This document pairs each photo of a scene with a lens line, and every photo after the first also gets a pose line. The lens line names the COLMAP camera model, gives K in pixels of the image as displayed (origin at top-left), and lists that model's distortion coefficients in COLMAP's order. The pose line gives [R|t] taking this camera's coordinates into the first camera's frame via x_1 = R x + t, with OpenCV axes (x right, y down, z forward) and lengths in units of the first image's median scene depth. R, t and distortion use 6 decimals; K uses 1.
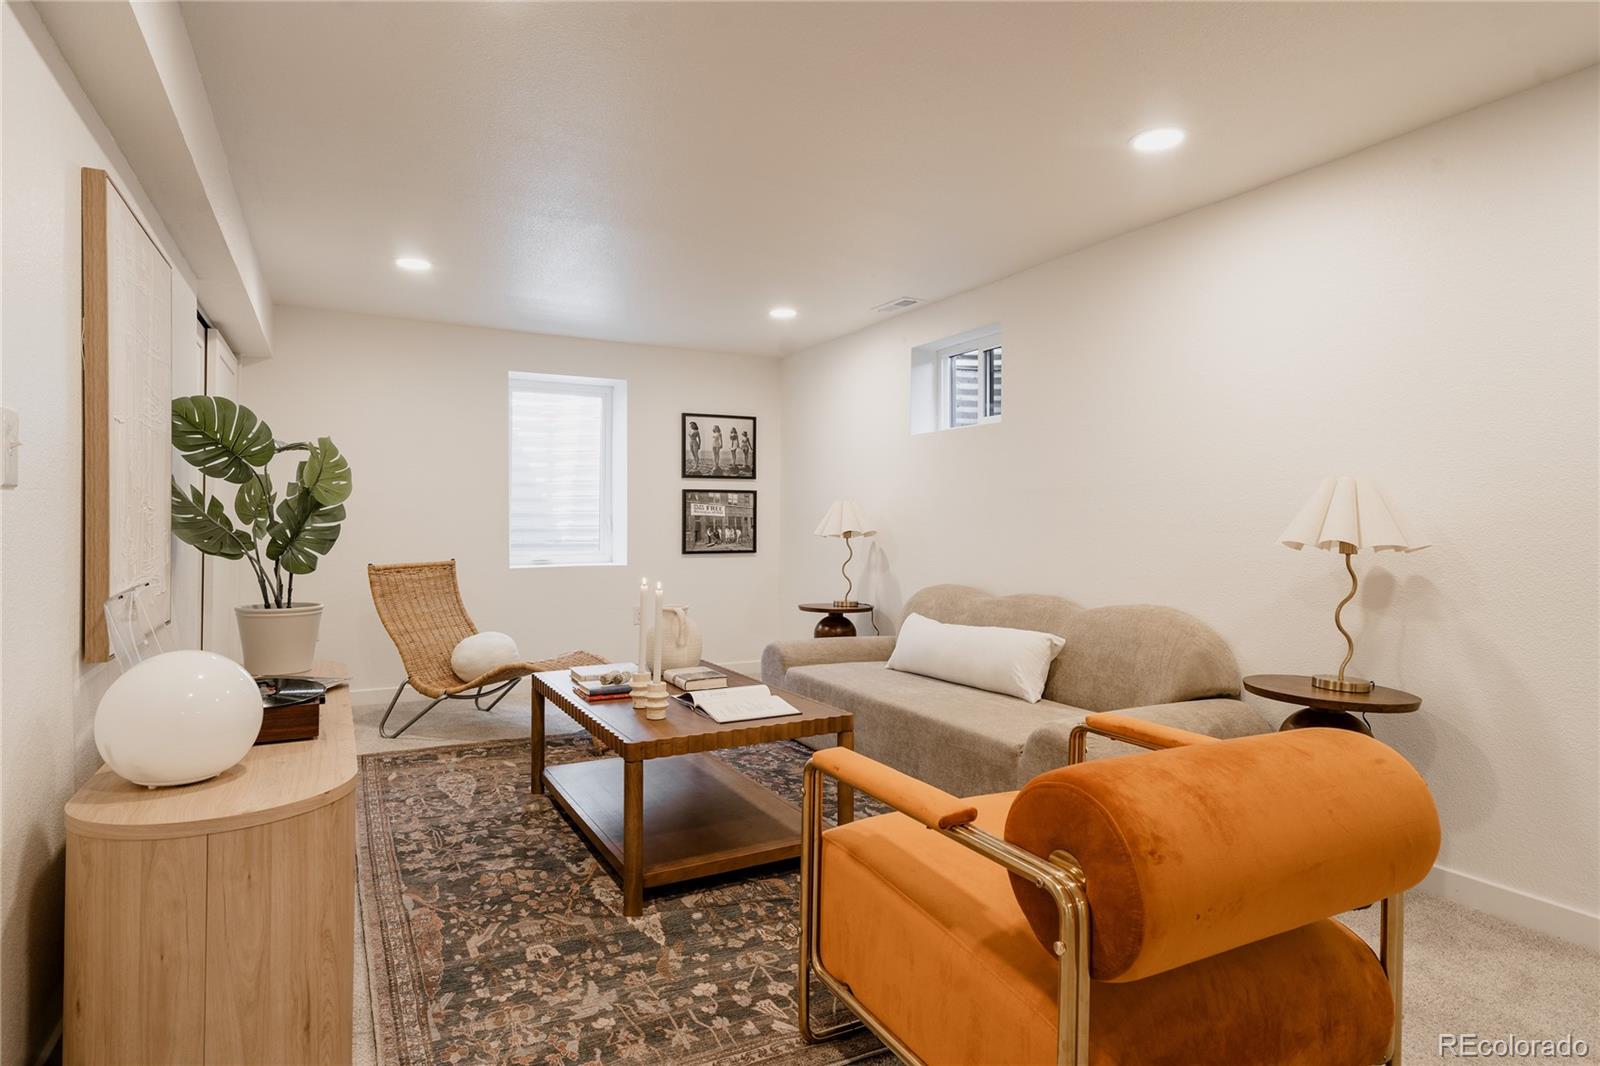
lens RADIAL K [[858.6, 0, 802.2], [0, 858.6, 519.4], [0, 0, 1]] dist [-0.008419, -0.000228]
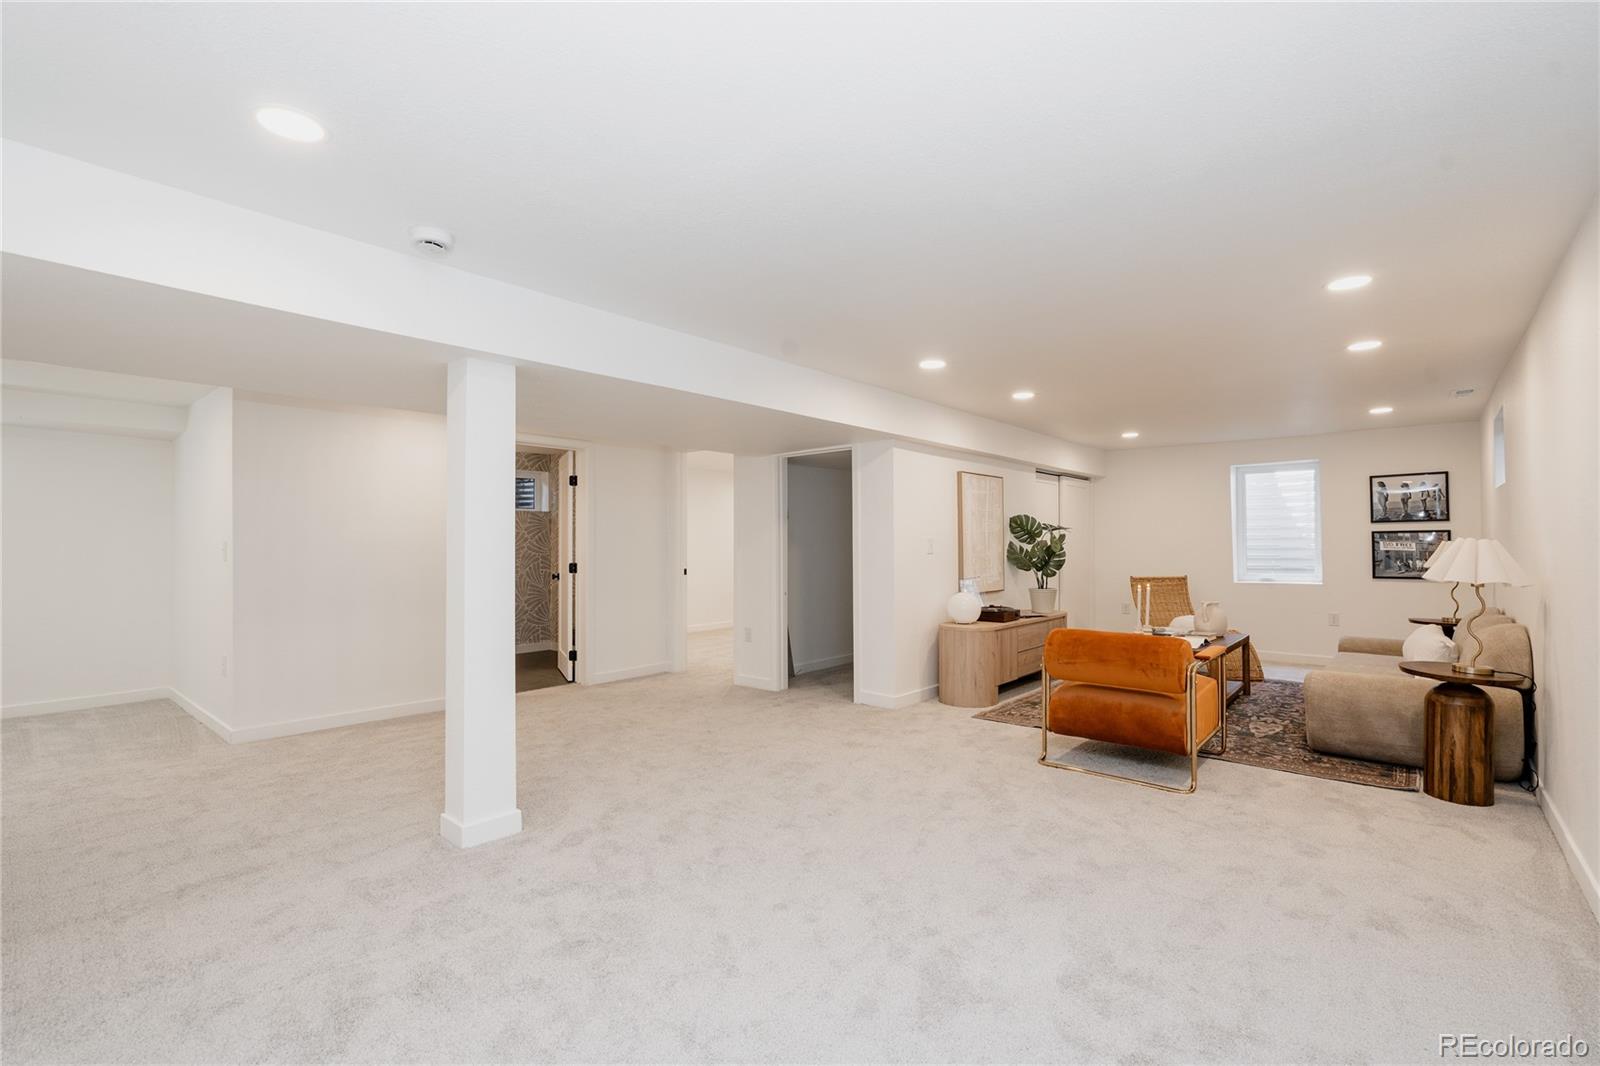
lens RADIAL K [[713.8, 0, 797.3], [0, 713.8, 535.9], [0, 0, 1]] dist [0.001309, 0.000328]
pose [[0.354796, -0.015609, -0.934813, 0.603597], [0.009974, 0.999867, -0.012910, -0.022095], [0.934891, -0.004743, 0.354904, -0.266091]]
